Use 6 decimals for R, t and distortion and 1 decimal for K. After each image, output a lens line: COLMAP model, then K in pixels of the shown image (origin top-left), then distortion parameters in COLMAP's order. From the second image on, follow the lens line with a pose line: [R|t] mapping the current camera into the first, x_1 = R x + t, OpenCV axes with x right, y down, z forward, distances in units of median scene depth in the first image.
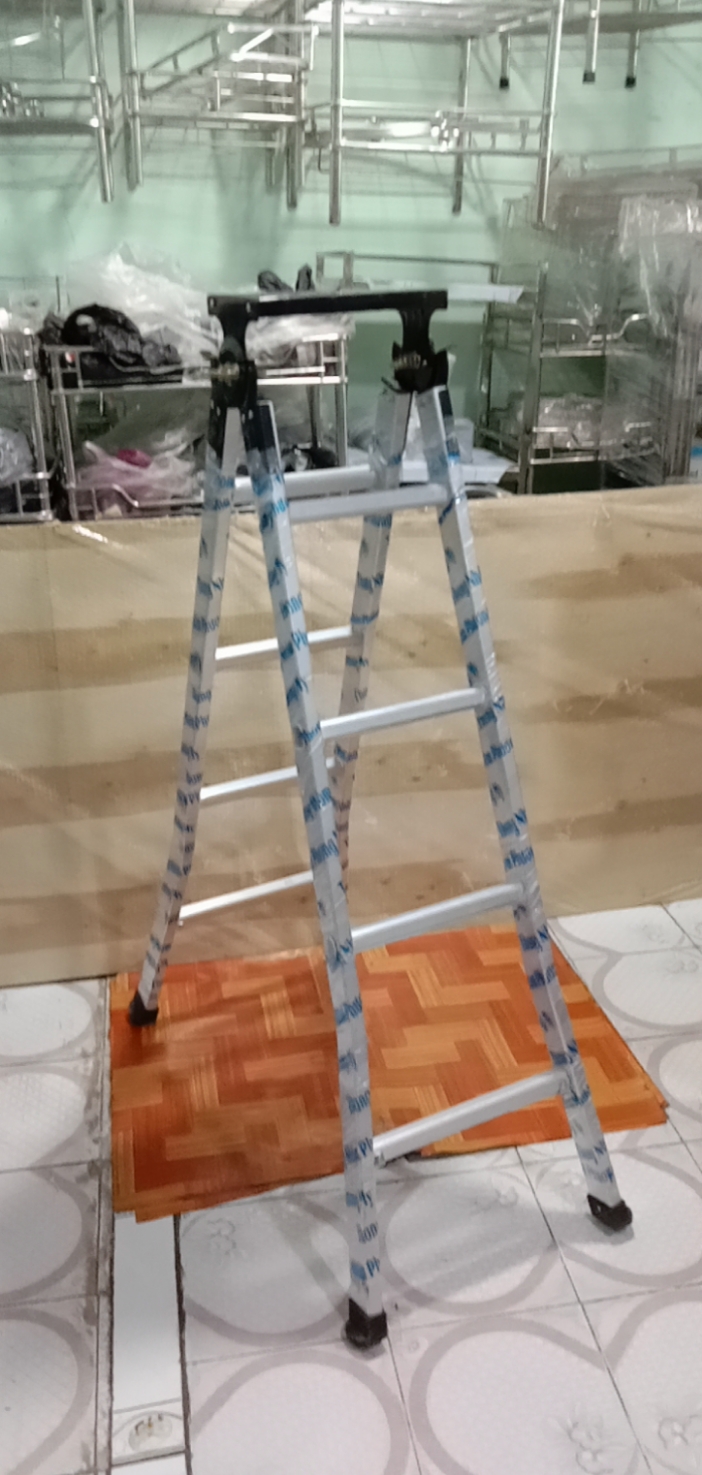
lens RADIAL K [[1193.8, 0, 354.8], [0, 1193.8, 738.6], [0, 0, 1]] dist [0.094534, -0.222219]
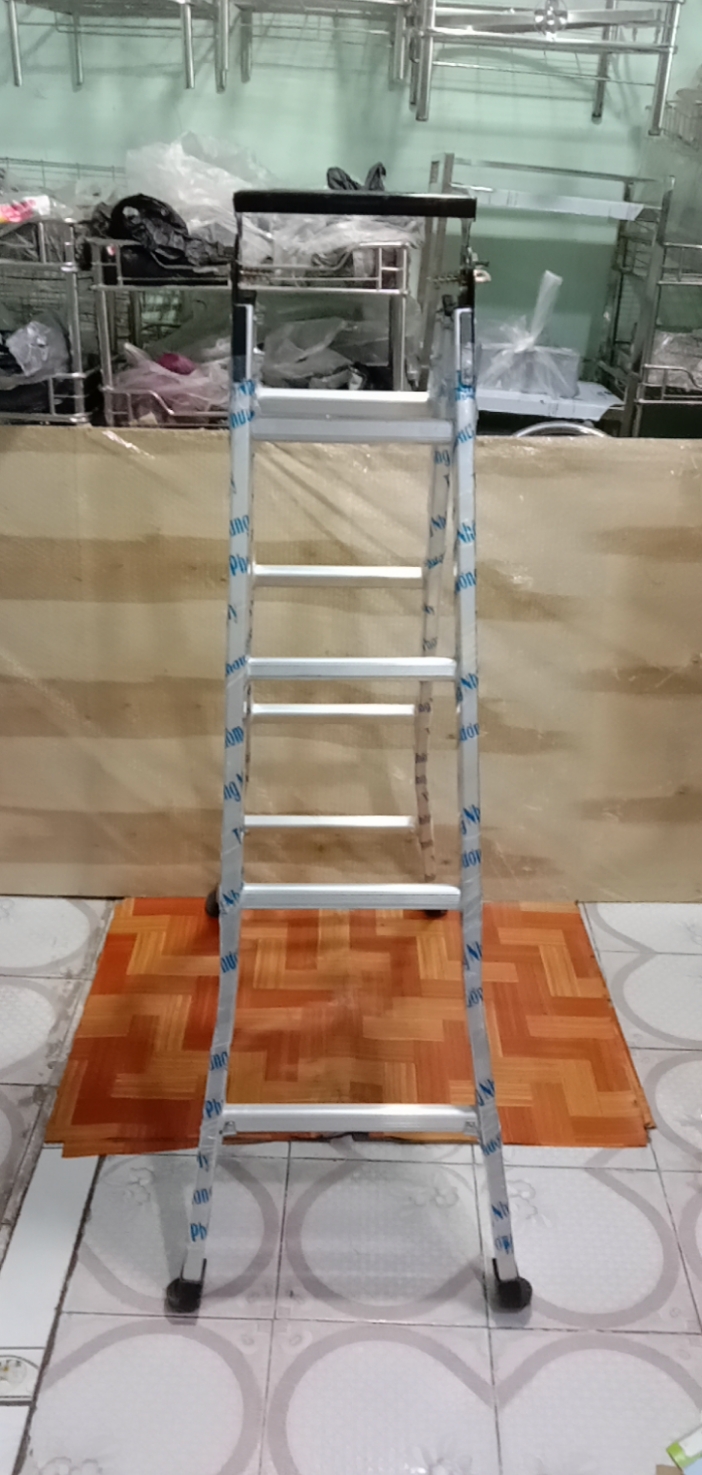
lens RADIAL K [[1193.8, 0, 354.8], [0, 1193.8, 738.6], [0, 0, 1]] dist [0.094534, -0.222219]
pose [[0.981025, 0.116777, -0.154768, 0.134690], [-0.108256, 0.992162, 0.062418, -0.015801], [0.160844, -0.044479, 0.985977, 0.078395]]
